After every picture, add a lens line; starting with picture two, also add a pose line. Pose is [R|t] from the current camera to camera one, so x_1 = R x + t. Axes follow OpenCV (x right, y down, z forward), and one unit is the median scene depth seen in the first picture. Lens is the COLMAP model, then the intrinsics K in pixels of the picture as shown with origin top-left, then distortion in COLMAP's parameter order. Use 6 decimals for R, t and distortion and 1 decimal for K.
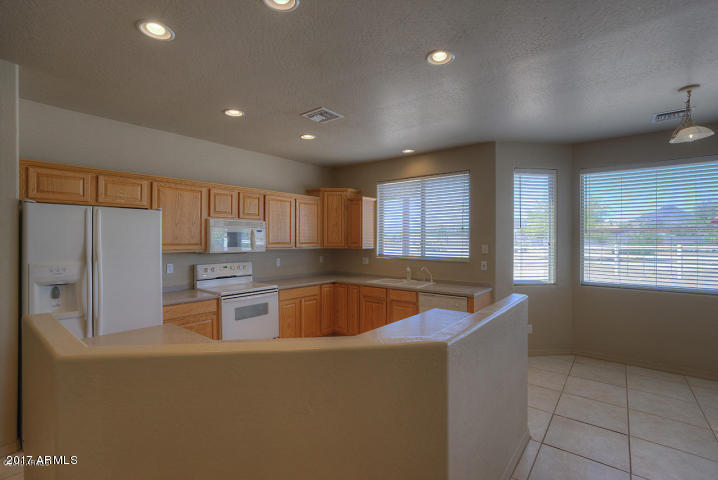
lens RADIAL K [[332.4, 0, 361.1], [0, 332.4, 238.9], [0, 0, 1]] dist [-0.033880, 0.006986]
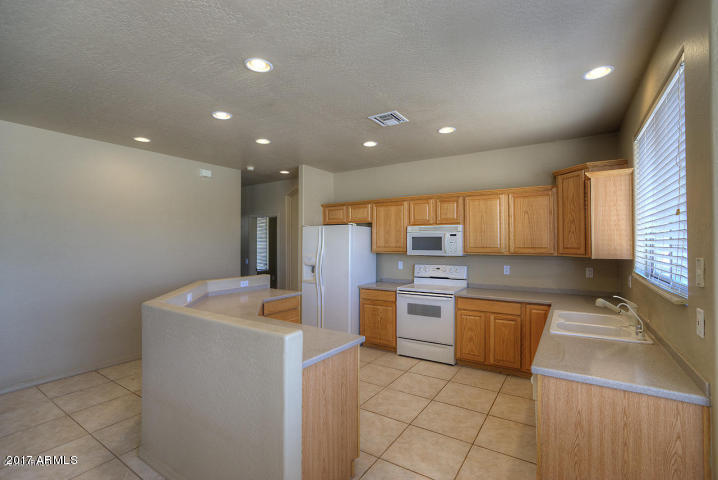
lens RADIAL K [[332.4, 0, 361.0], [0, 332.4, 240.7], [0, 0, 1]] dist [-0.033880, 0.006986]
pose [[0.108572, -0.007218, -0.994062, 0.637974], [0.002796, 0.999972, -0.006956, -0.000355], [0.994085, -0.002024, 0.108589, 0.604491]]
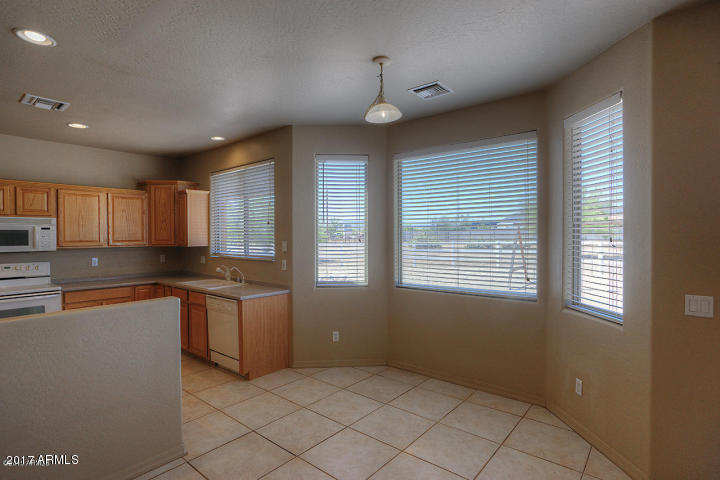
lens RADIAL K [[370.7, 0, 358.0], [0, 370.7, 240.1], [0, 0, 1]] dist [-0.022037, 0.001832]
pose [[0.999539, -0.005938, -0.029772, 0.583309], [0.006384, 0.999869, 0.014889, -0.000843], [0.029680, -0.015073, 0.999446, 0.001518]]
